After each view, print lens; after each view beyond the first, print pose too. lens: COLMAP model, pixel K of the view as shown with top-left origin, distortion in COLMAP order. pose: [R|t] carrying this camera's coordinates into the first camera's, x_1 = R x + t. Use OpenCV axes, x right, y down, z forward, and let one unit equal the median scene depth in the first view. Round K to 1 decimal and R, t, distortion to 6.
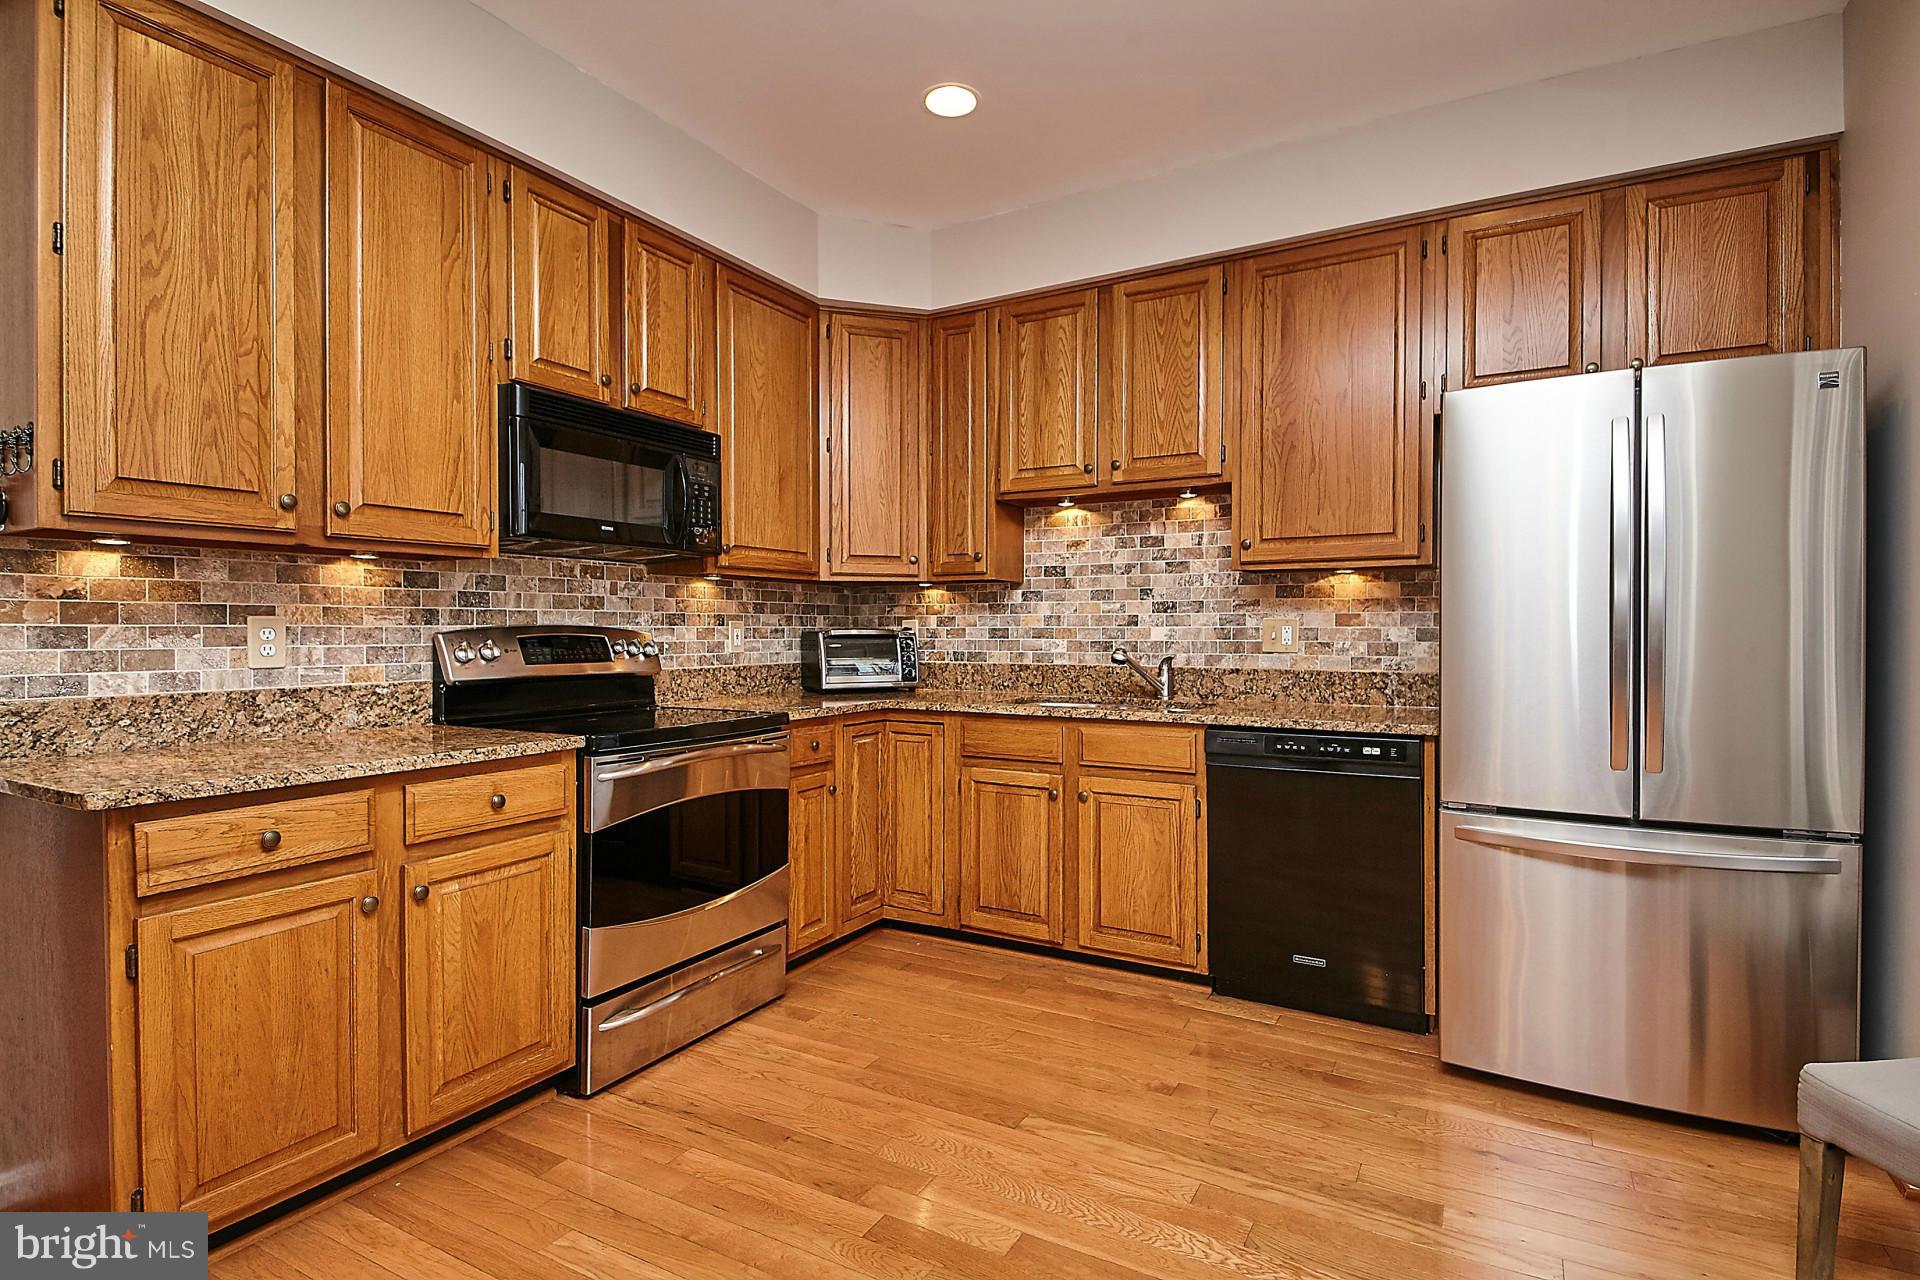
lens RADIAL K [[973.8, 0, 1008.0], [0, 973.8, 635.3], [0, 0, 1]] dist [0.015725, -0.008712]
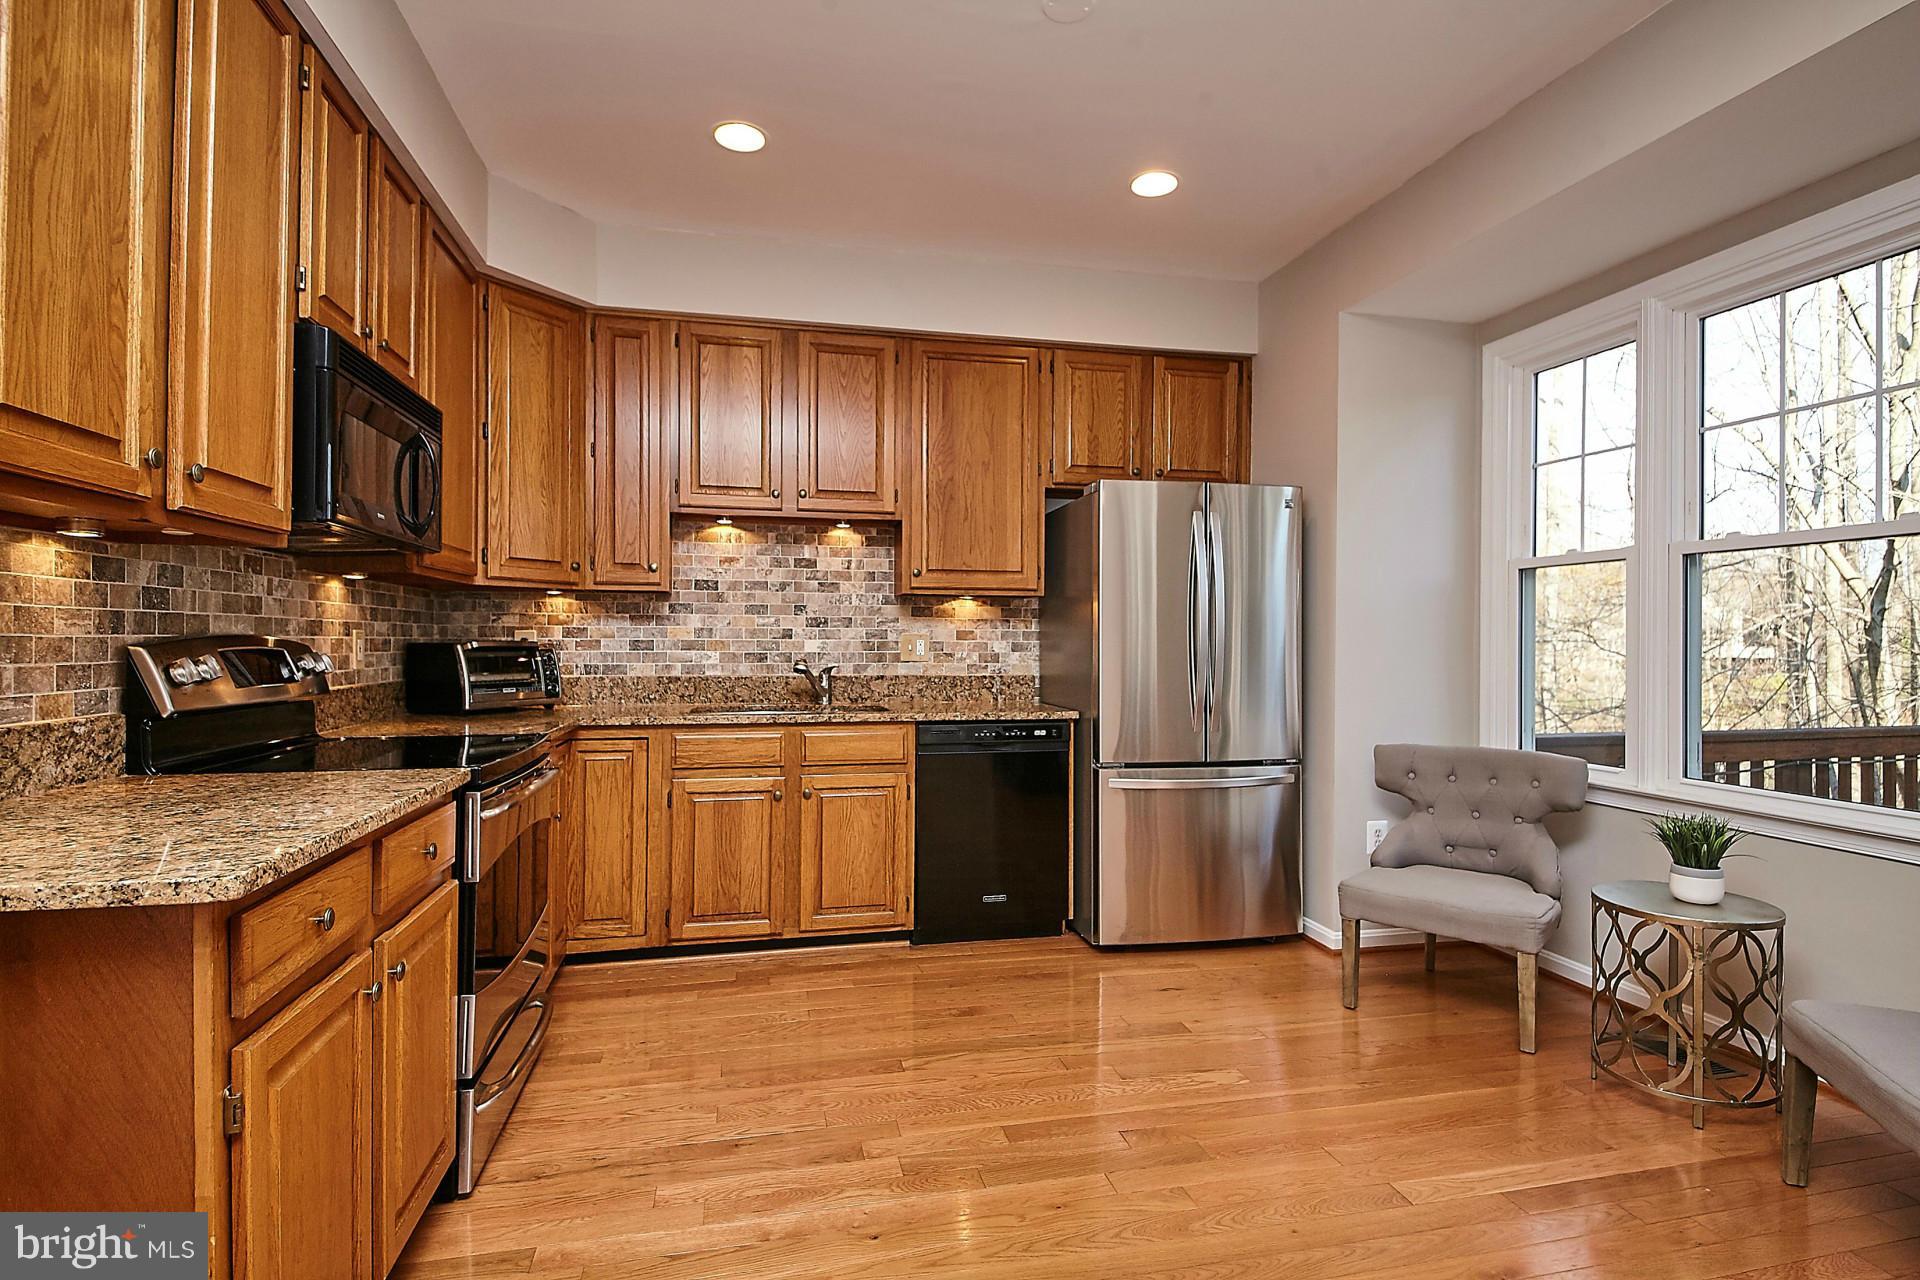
lens RADIAL K [[993.9, 0, 950.8], [0, 993.9, 630.4], [0, 0, 1]] dist [0.014750, -0.015247]
pose [[0.730219, 0.010720, 0.683129, -0.570483], [0.000063, 0.999876, -0.015758, -0.001617], [-0.683214, 0.011550, 0.730127, 0.065963]]
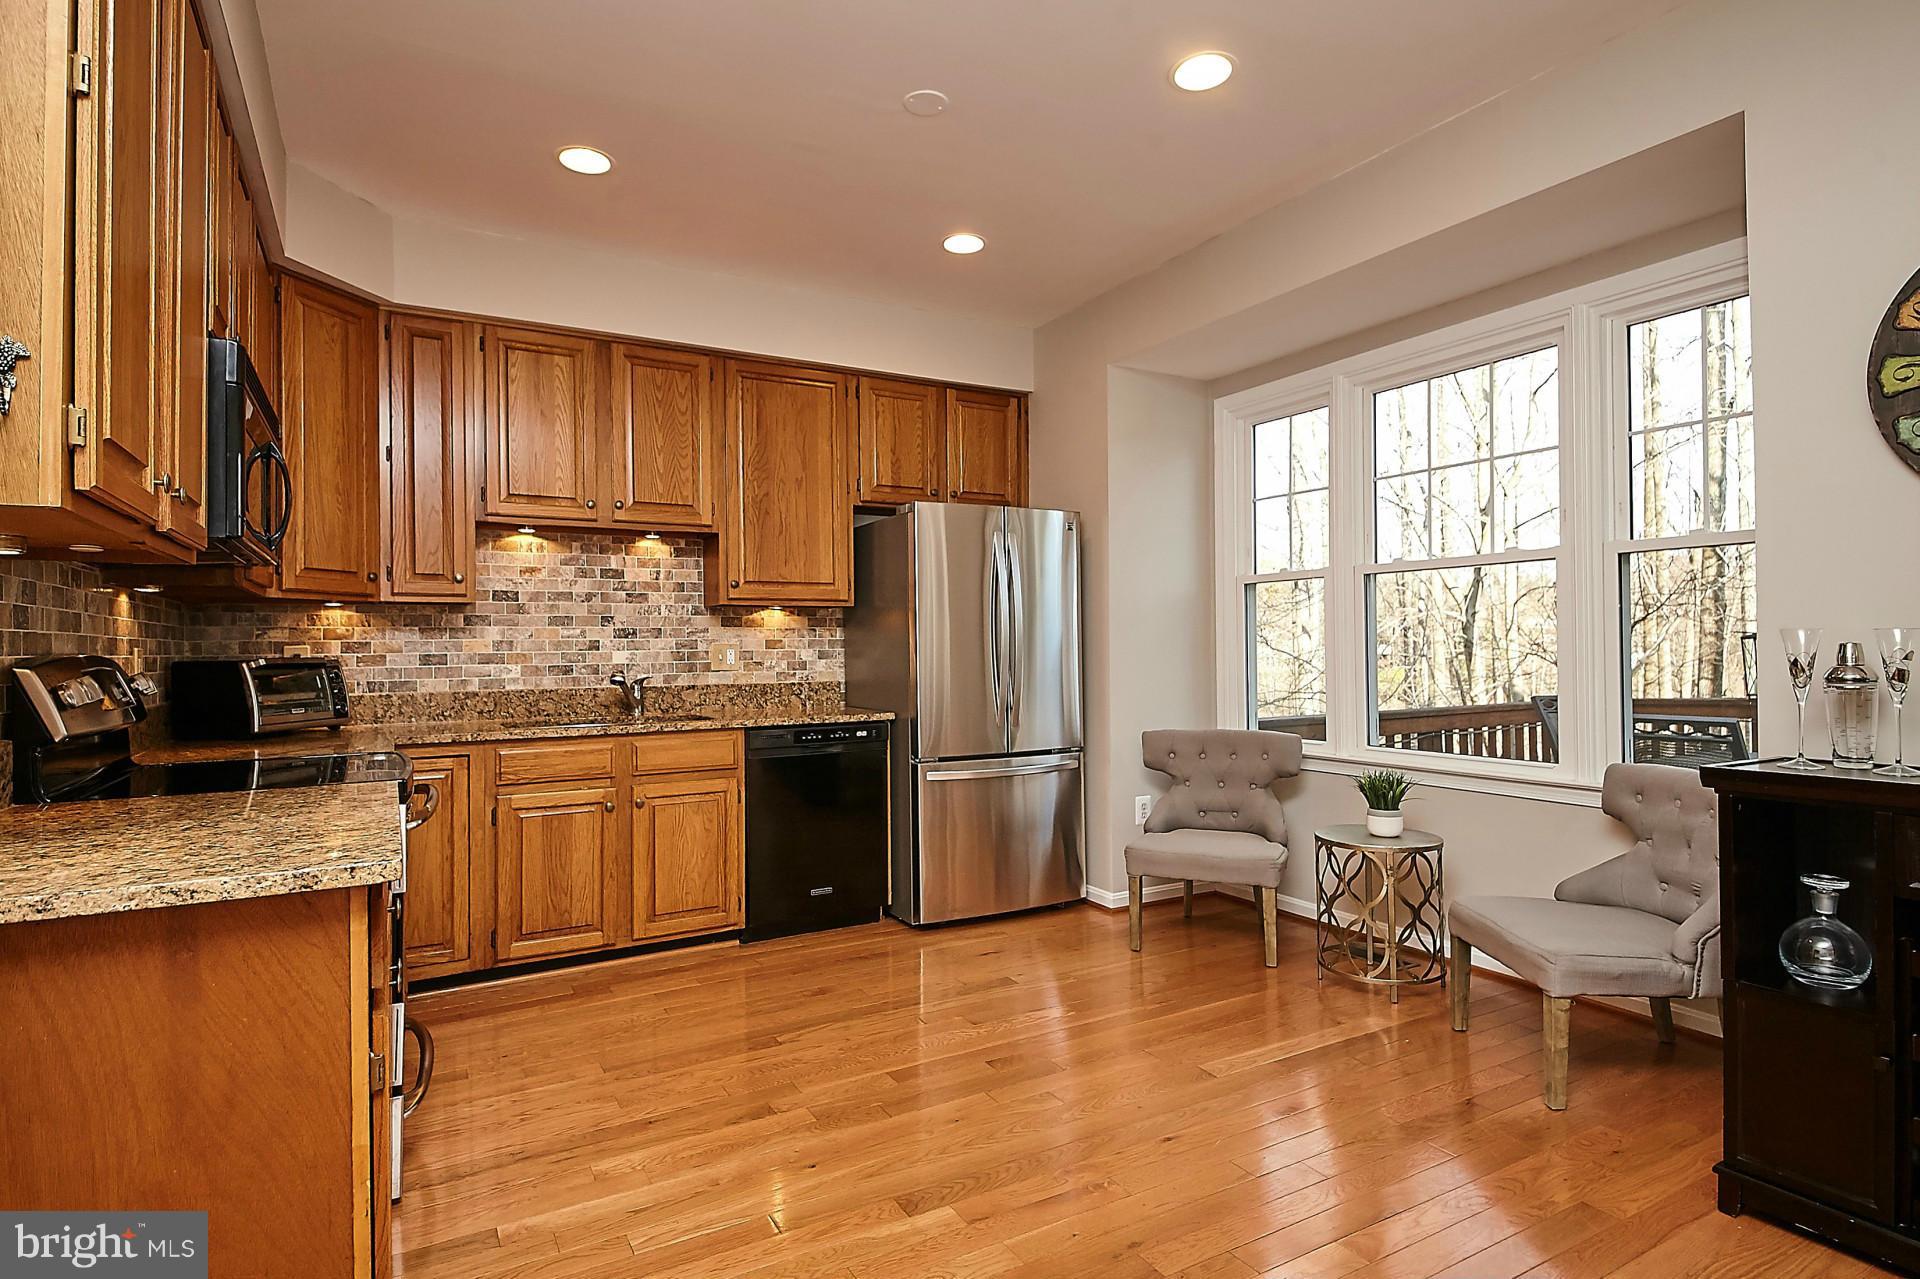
lens RADIAL K [[993.9, 0, 997.2], [0, 993.9, 626.4], [0, 0, 1]] dist [0.014750, -0.015247]
pose [[0.490131, 0.012723, 0.871556, -0.702529], [0.017211, 0.999557, -0.024270, -0.001838], [-0.871479, 0.026896, 0.489695, 0.075949]]
